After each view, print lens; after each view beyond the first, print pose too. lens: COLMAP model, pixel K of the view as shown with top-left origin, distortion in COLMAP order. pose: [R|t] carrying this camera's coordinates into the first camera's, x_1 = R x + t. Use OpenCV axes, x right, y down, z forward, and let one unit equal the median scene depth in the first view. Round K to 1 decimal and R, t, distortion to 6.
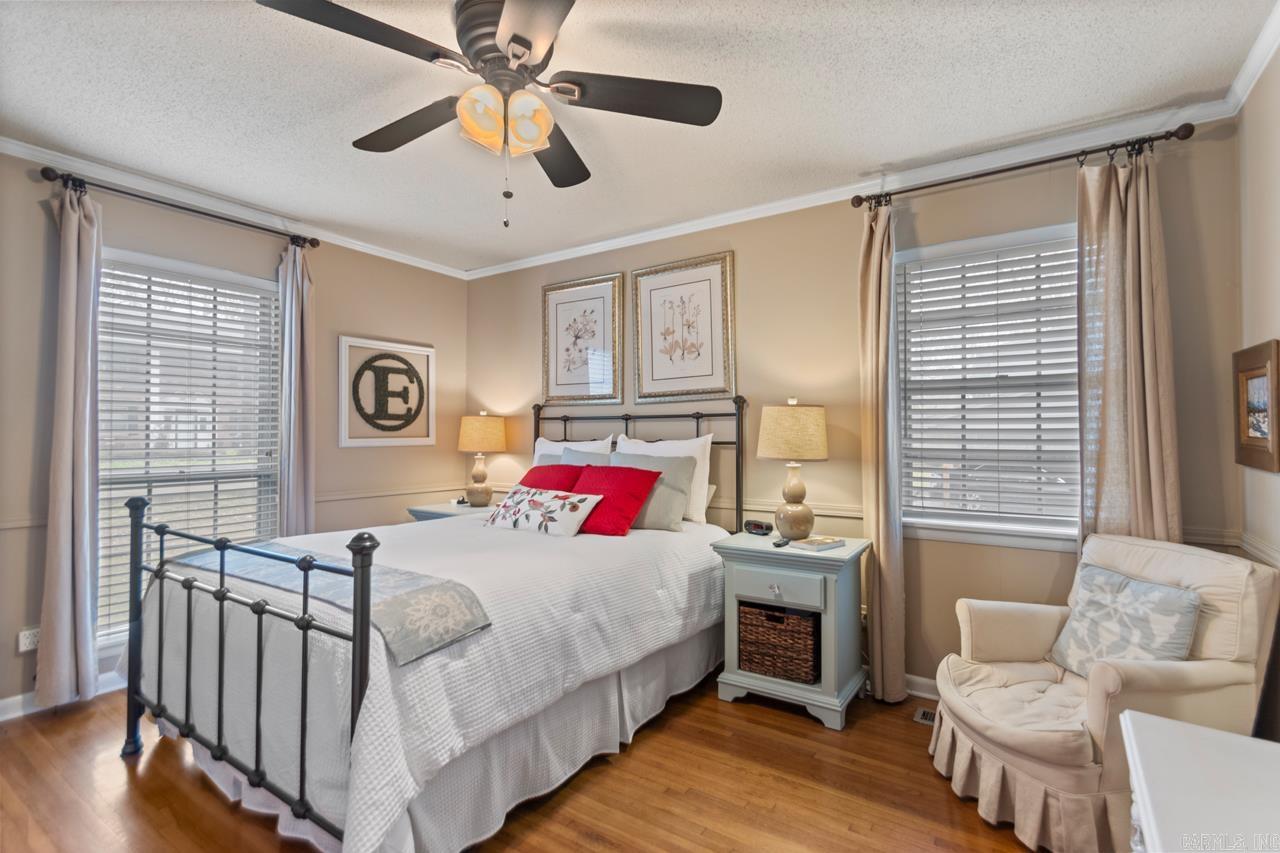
lens RADIAL K [[591.5, 0, 644.3], [0, 591.5, 425.7], [0, 0, 1]] dist [0.010803, -0.003388]
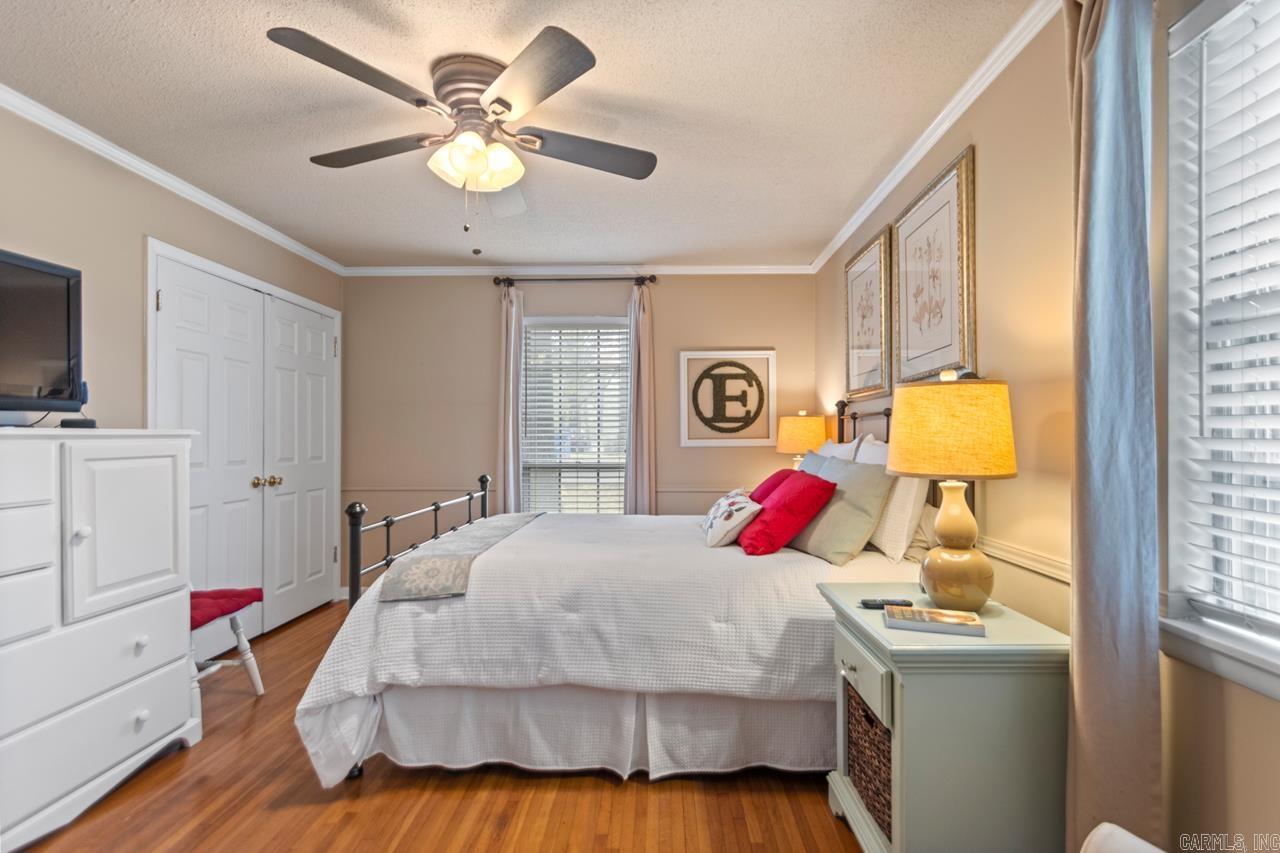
lens RADIAL K [[591.5, 0, 642.7], [0, 591.5, 433.6], [0, 0, 1]] dist [0.010803, -0.003388]
pose [[0.539559, -0.007026, -0.841918, 0.494847], [0.015397, 0.999880, 0.001523, 0.008398], [0.841807, -0.013785, 0.539603, 0.349613]]
